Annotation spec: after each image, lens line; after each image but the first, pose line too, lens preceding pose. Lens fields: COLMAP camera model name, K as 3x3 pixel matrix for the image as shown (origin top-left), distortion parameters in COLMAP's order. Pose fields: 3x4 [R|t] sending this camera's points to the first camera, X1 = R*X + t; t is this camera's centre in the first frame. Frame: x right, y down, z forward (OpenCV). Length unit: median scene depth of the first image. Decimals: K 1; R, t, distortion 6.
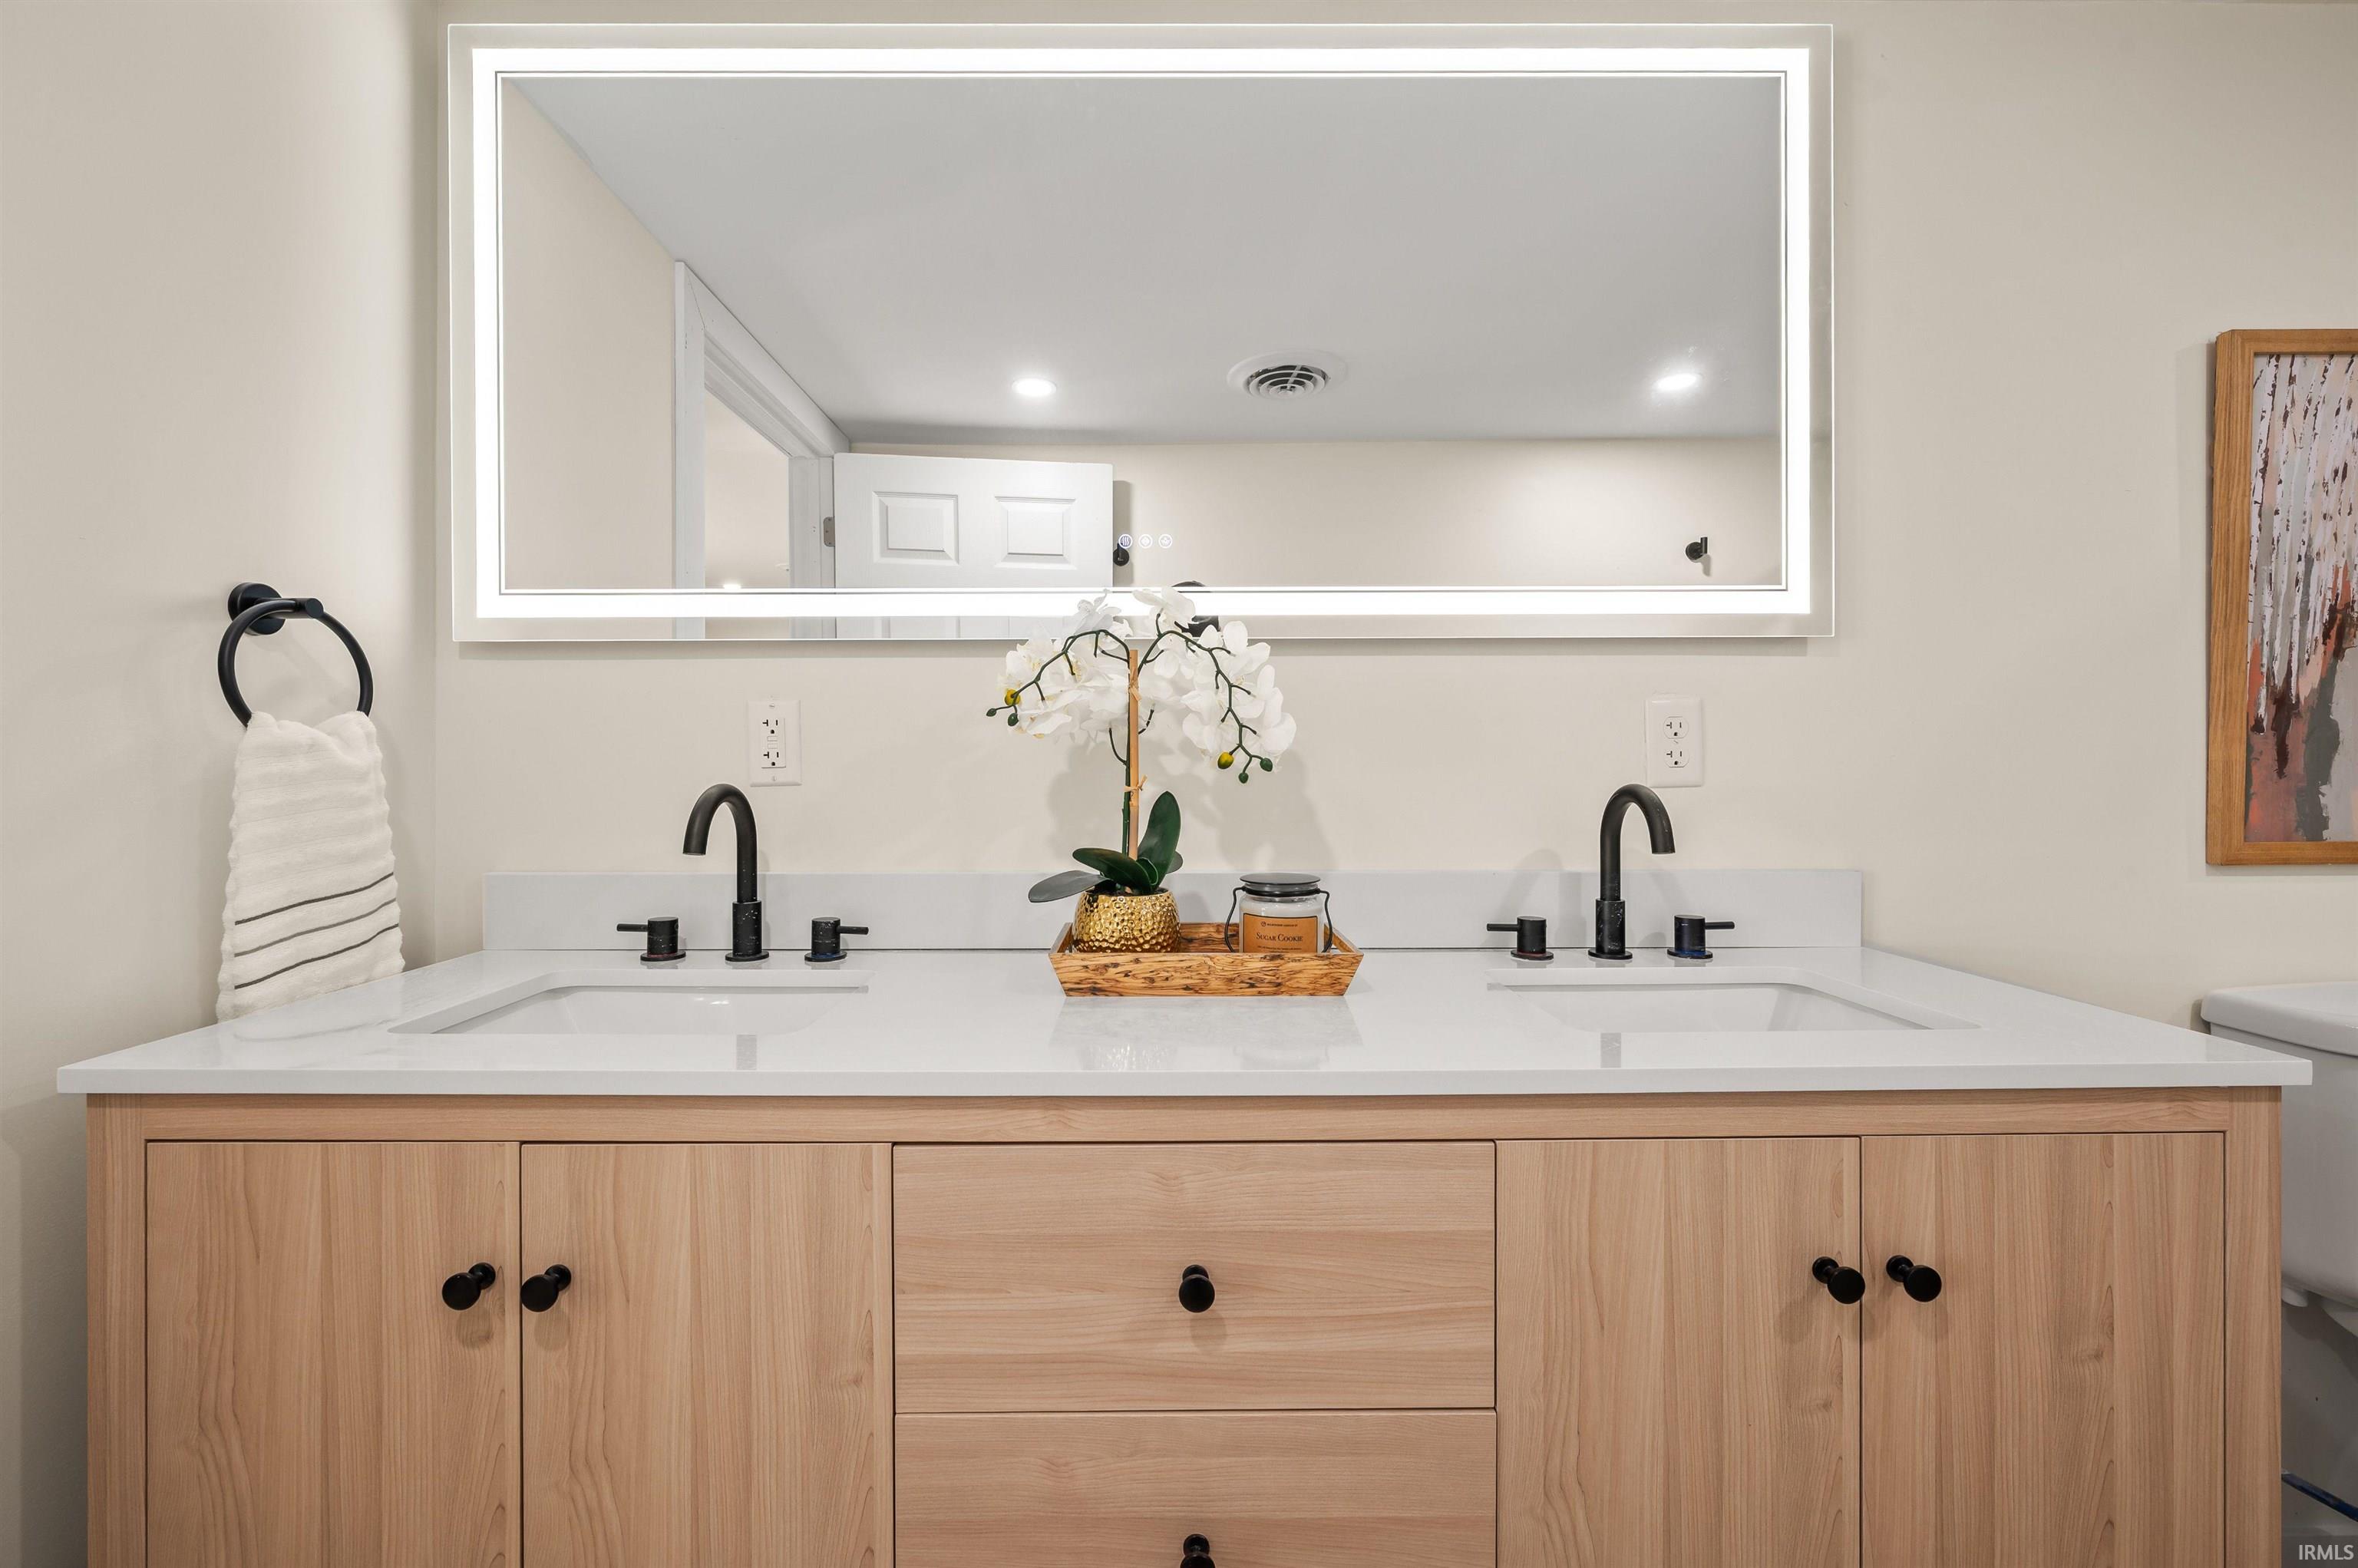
lens RADIAL K [[935.9, 0, 1168.1], [0, 935.9, 774.3], [0, 0, 1]] dist [-0.000489, -0.000139]
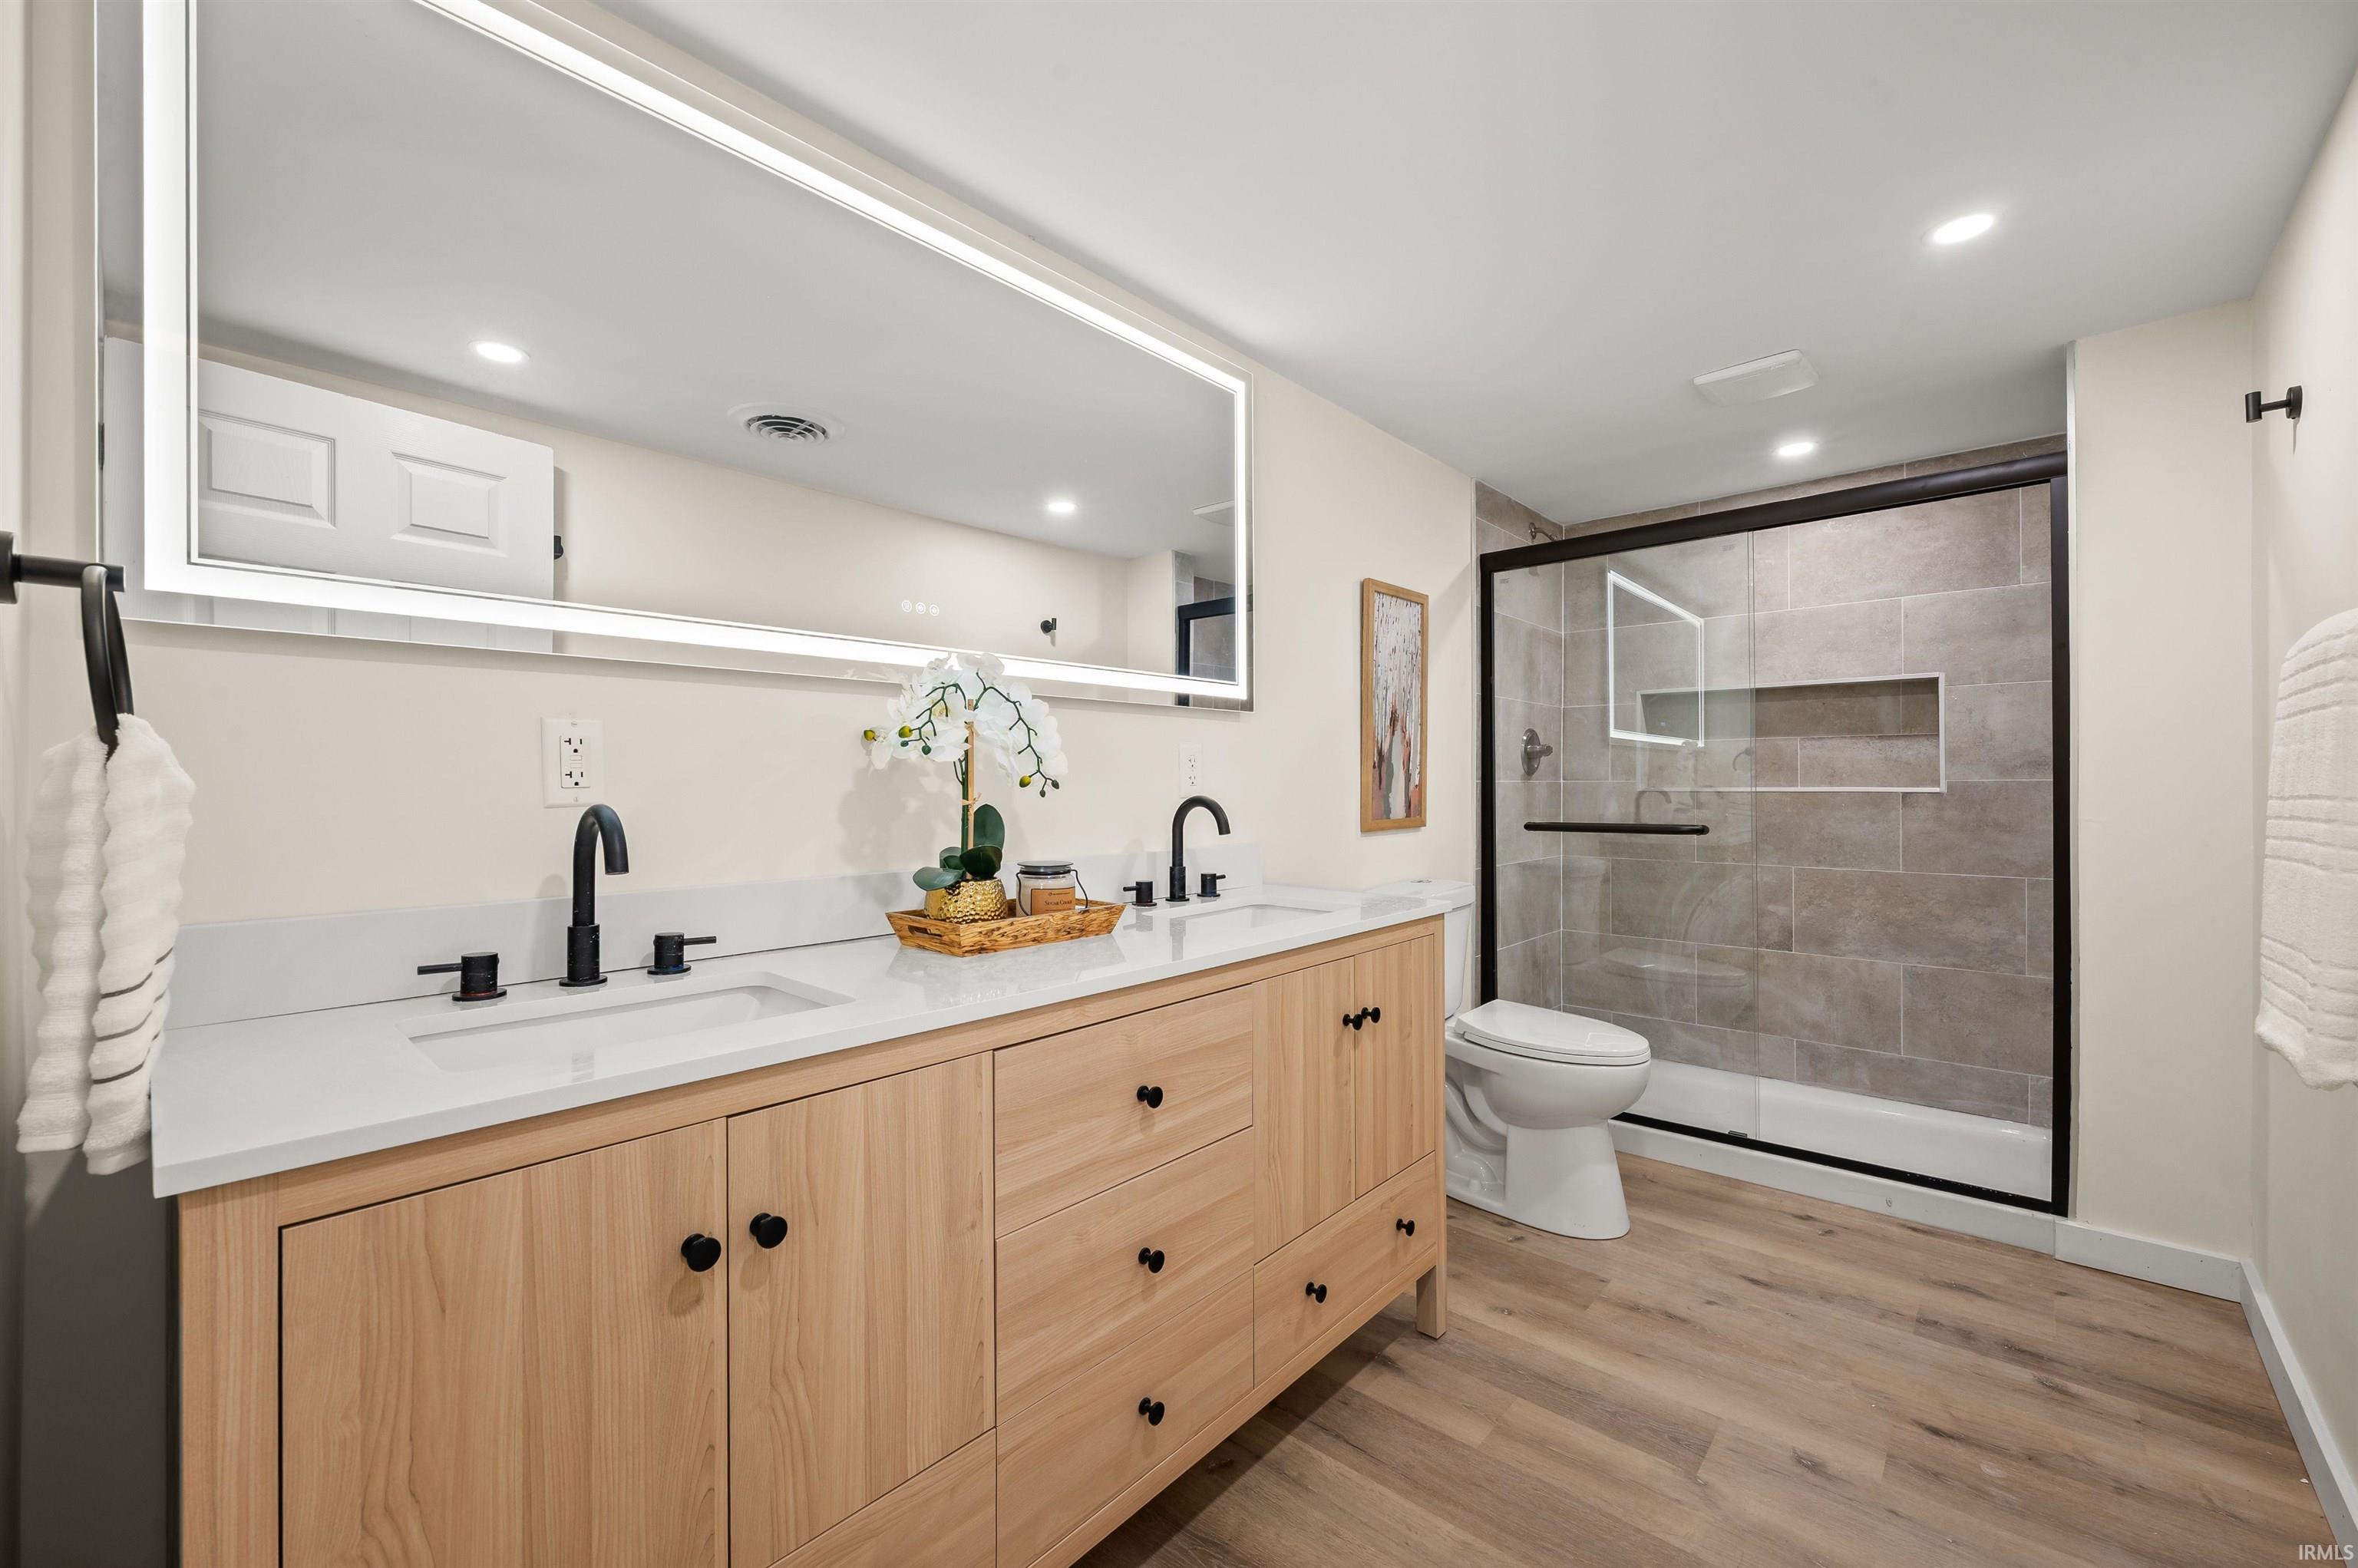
lens RADIAL K [[945.0, 0, 1170.3], [0, 945.0, 782.0], [0, 0, 1]] dist [0.000555, -0.000168]
pose [[0.678472, 0.001266, 0.734626, -0.725685], [0.005508, 0.999962, -0.006810, -0.002563], [-0.734606, 0.008667, 0.678439, -0.112514]]
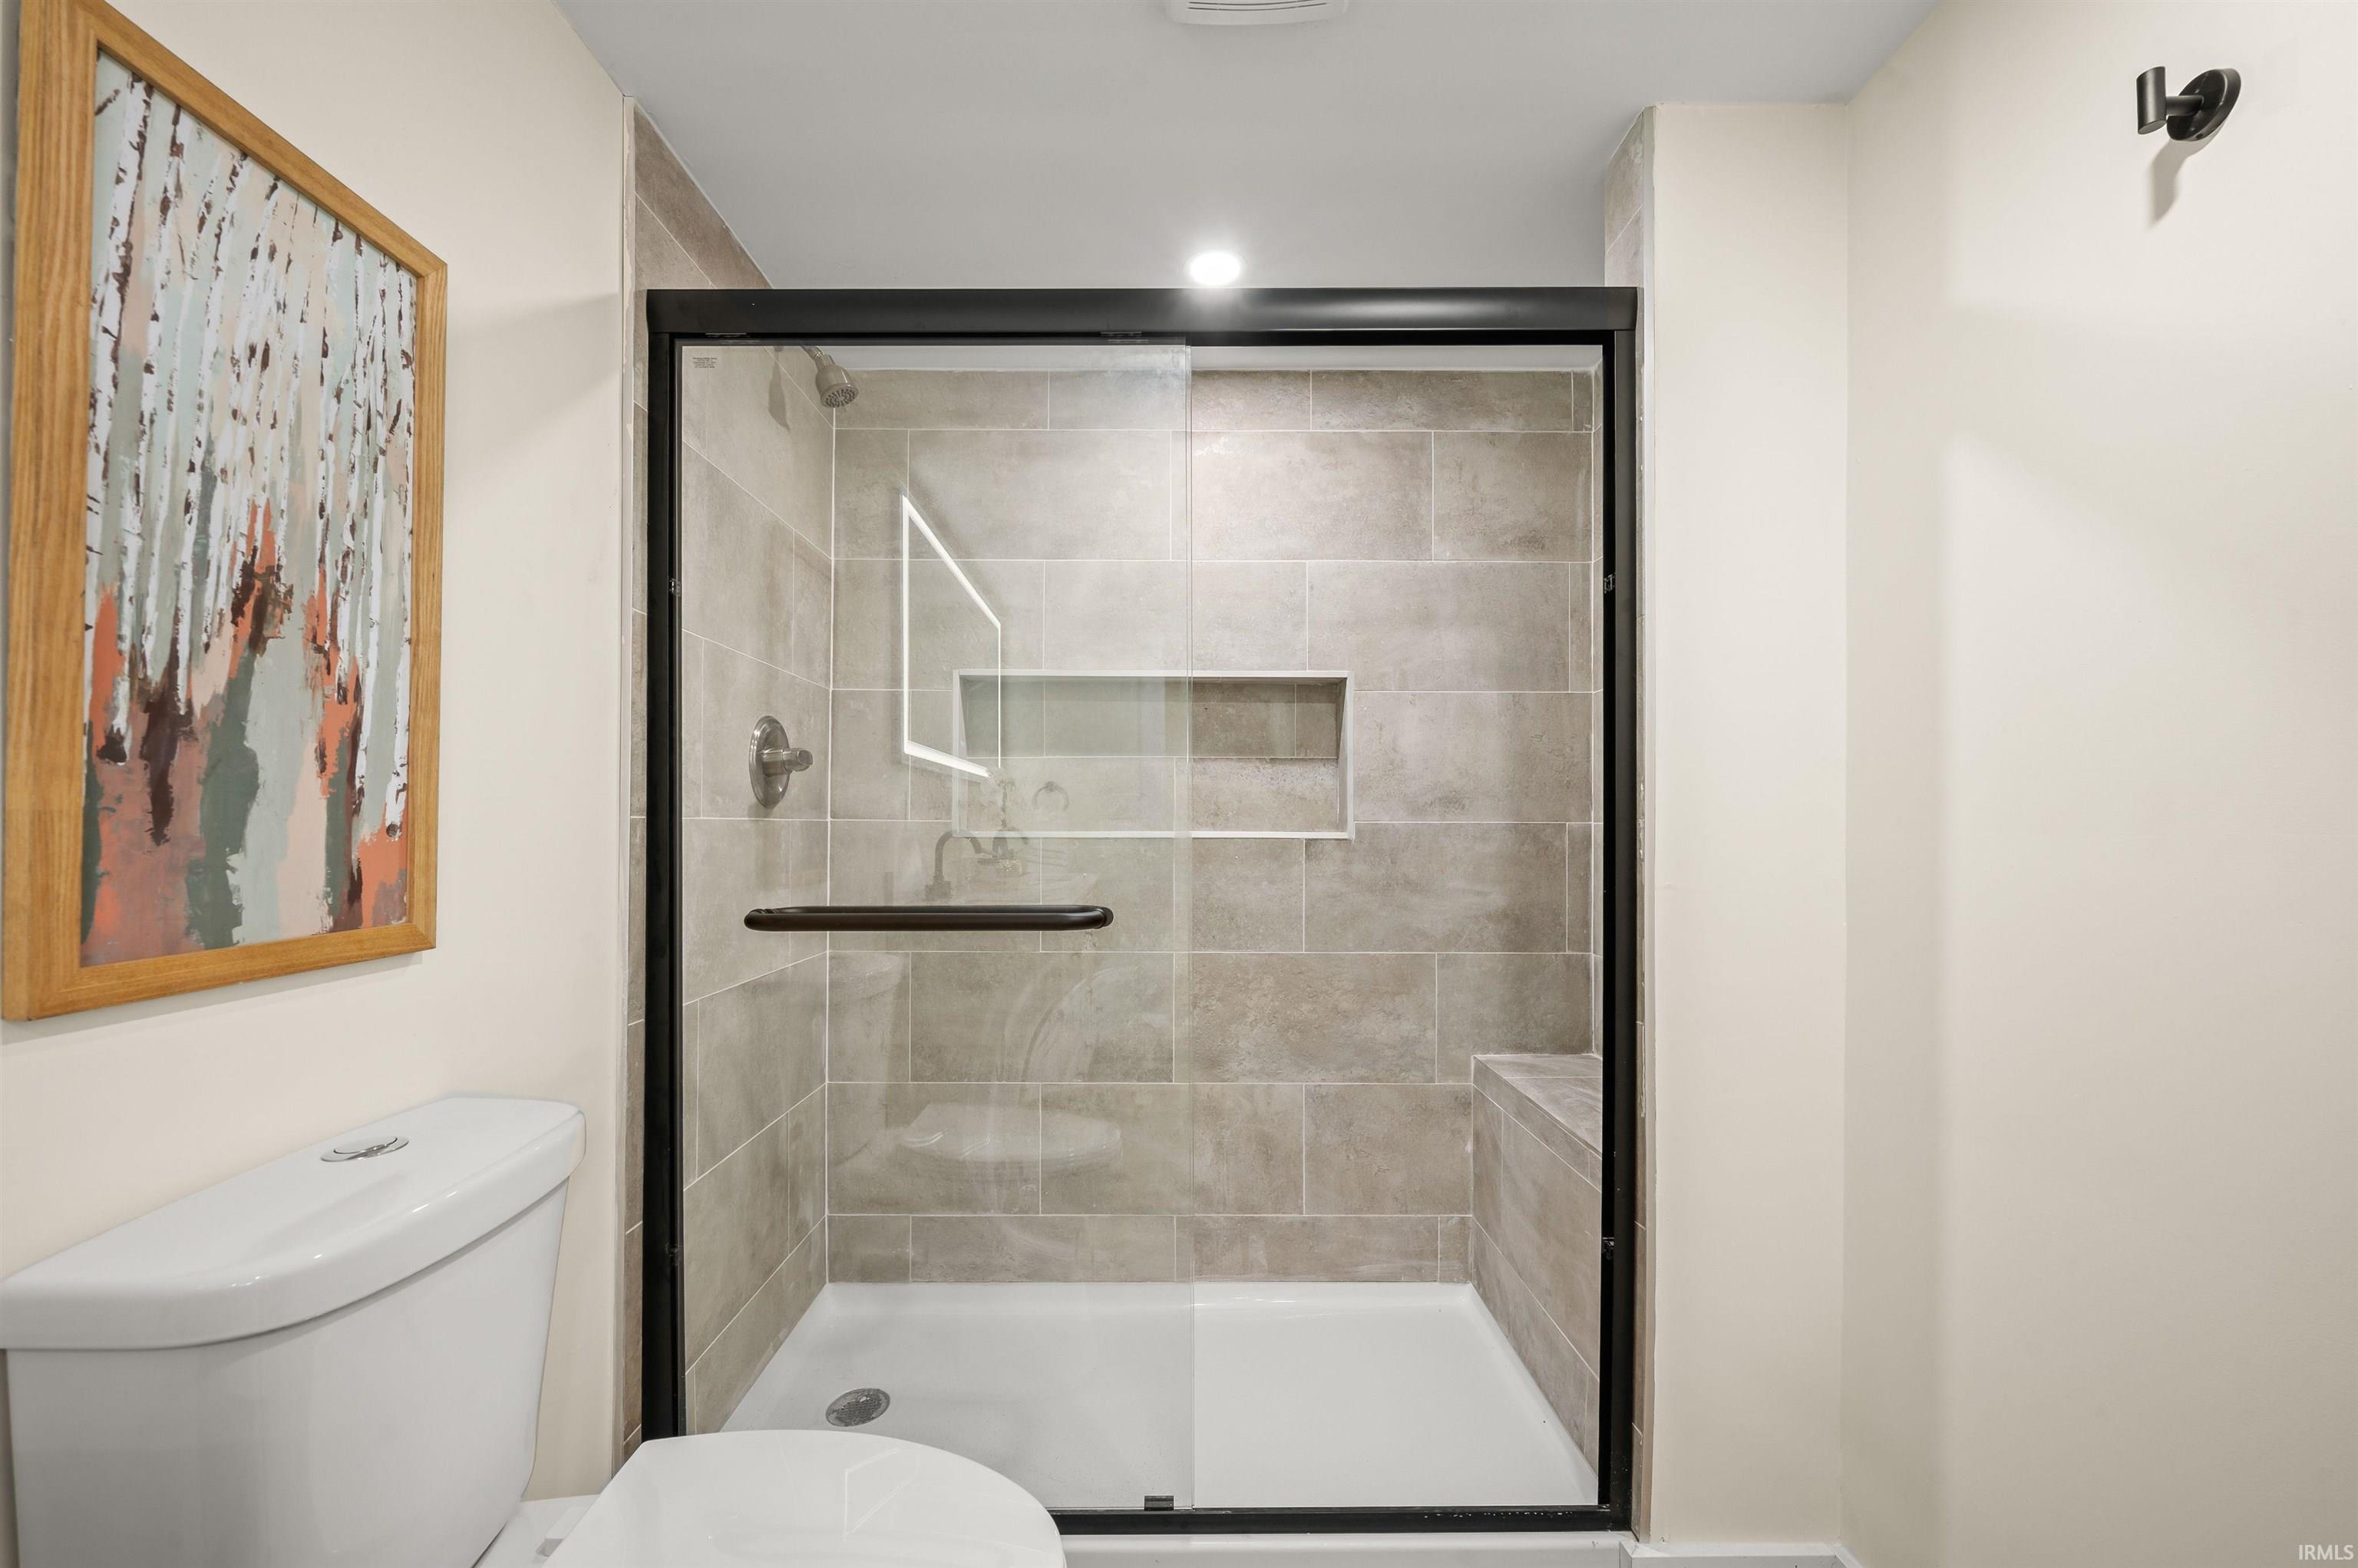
lens RADIAL K [[952.9, 0, 1172.3], [0, 952.9, 821.2], [0, 0, 1]] dist [-0.000546, -0.000269]
pose [[0.005852, 0.005787, 0.999966, 0.624046], [0.003047, 0.999979, -0.005805, -0.004646], [-0.999978, 0.003081, 0.005834, 0.387075]]
